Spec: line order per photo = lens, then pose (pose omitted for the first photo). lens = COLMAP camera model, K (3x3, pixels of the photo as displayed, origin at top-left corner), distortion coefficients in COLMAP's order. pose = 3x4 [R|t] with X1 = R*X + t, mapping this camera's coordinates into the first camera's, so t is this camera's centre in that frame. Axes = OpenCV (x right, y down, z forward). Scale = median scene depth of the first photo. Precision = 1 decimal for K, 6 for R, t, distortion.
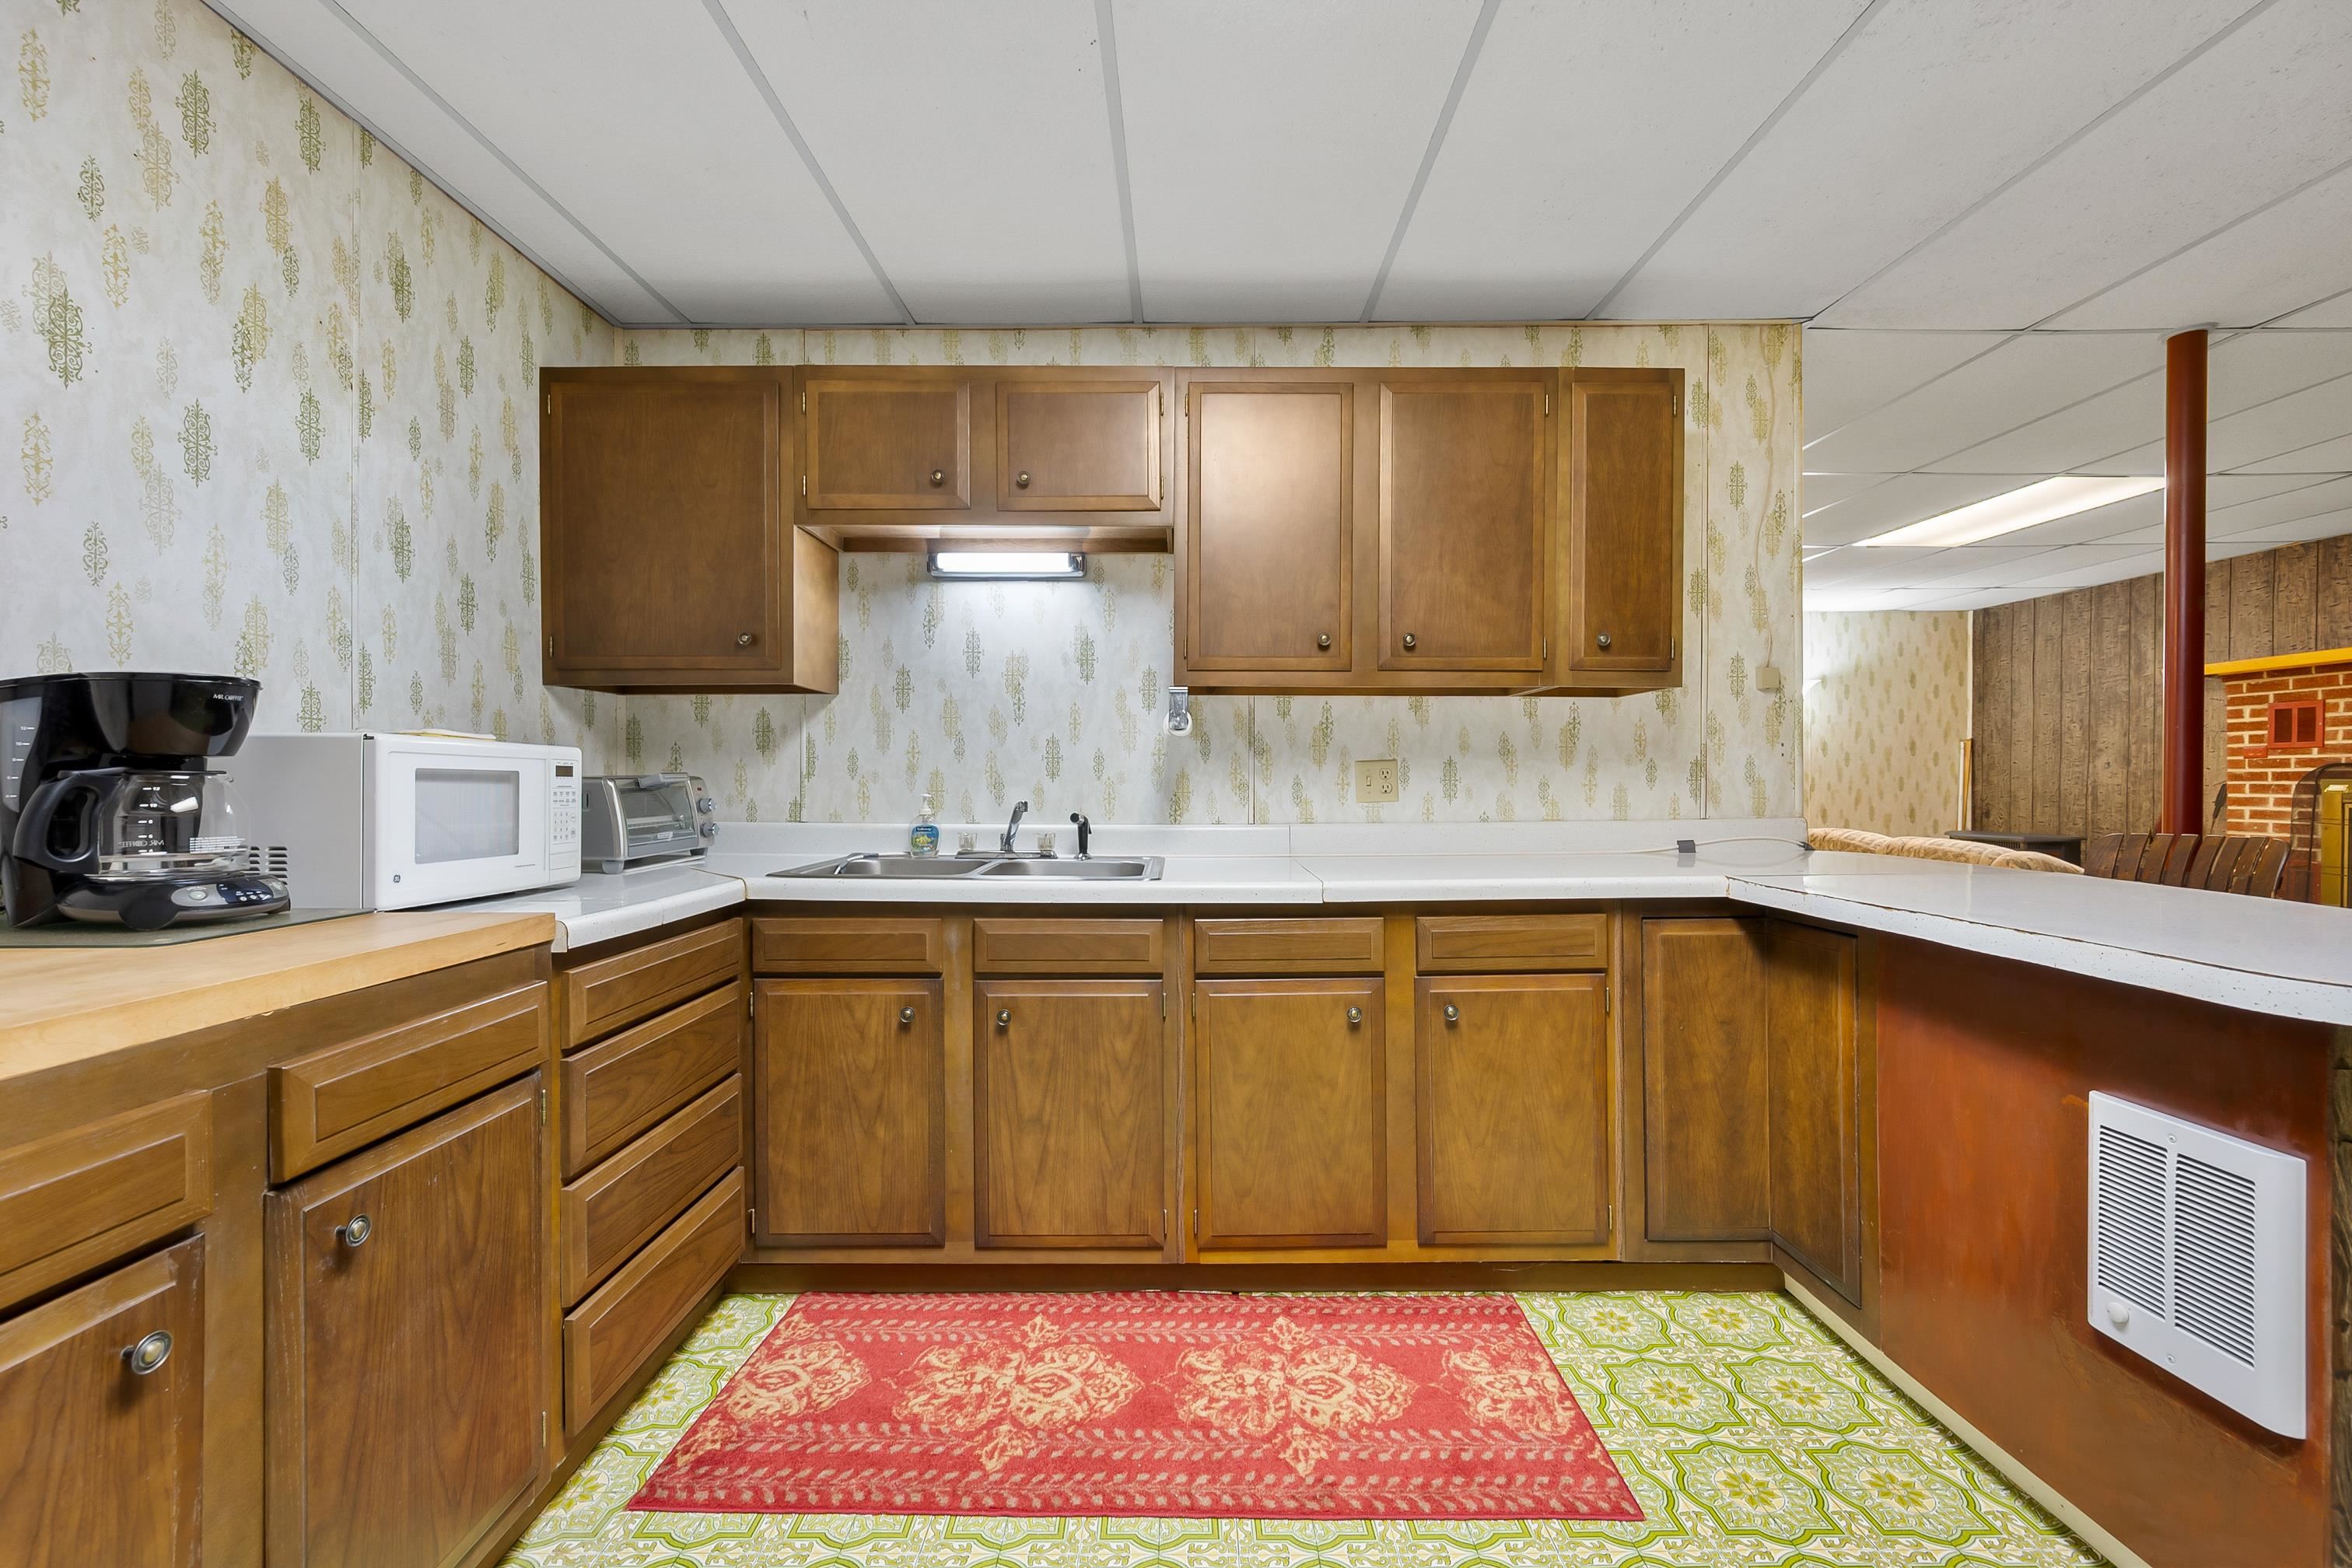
lens RADIAL K [[939.9, 0, 1191.4], [0, 939.9, 782.1], [0, 0, 1]] dist [-0.002574, 0.001124]
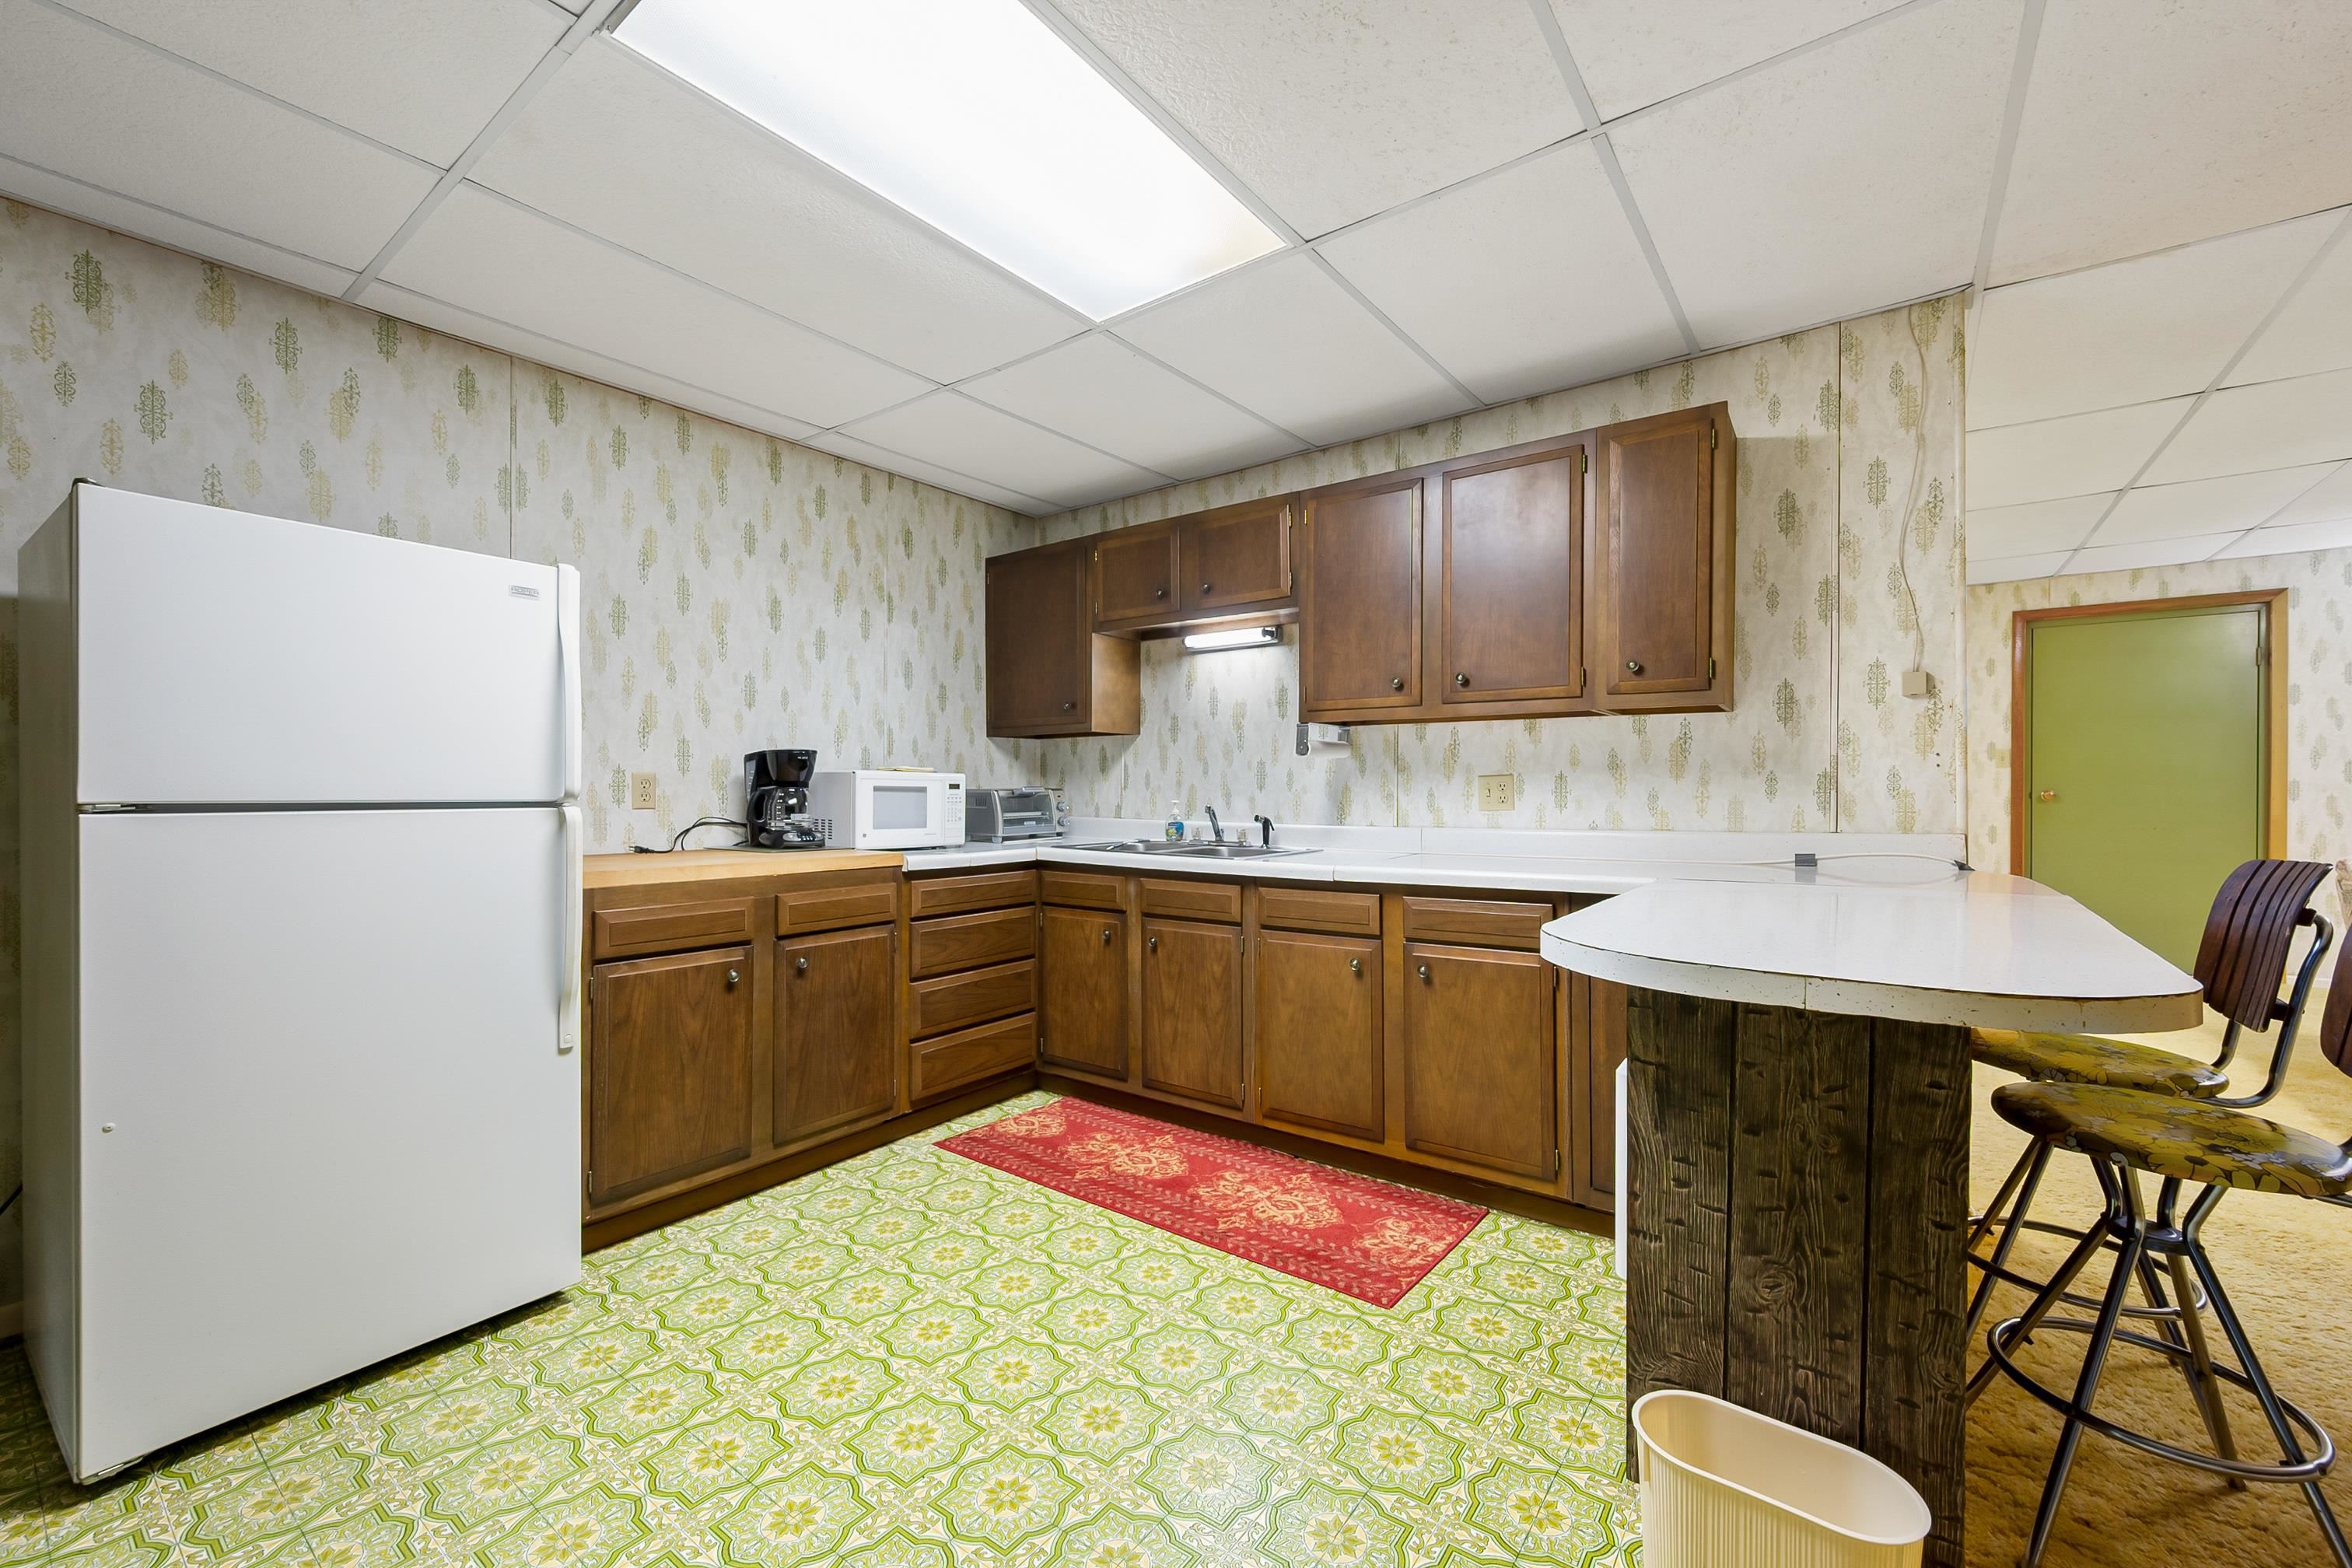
lens RADIAL K [[939.9, 0, 1163.2], [0, 939.9, 788.5], [0, 0, 1]] dist [-0.002574, 0.001124]
pose [[0.797539, 0.000321, -0.603267, 0.760097], [-0.002659, 0.999992, -0.002984, -0.002436], [0.603261, 0.003984, 0.797534, -0.250422]]
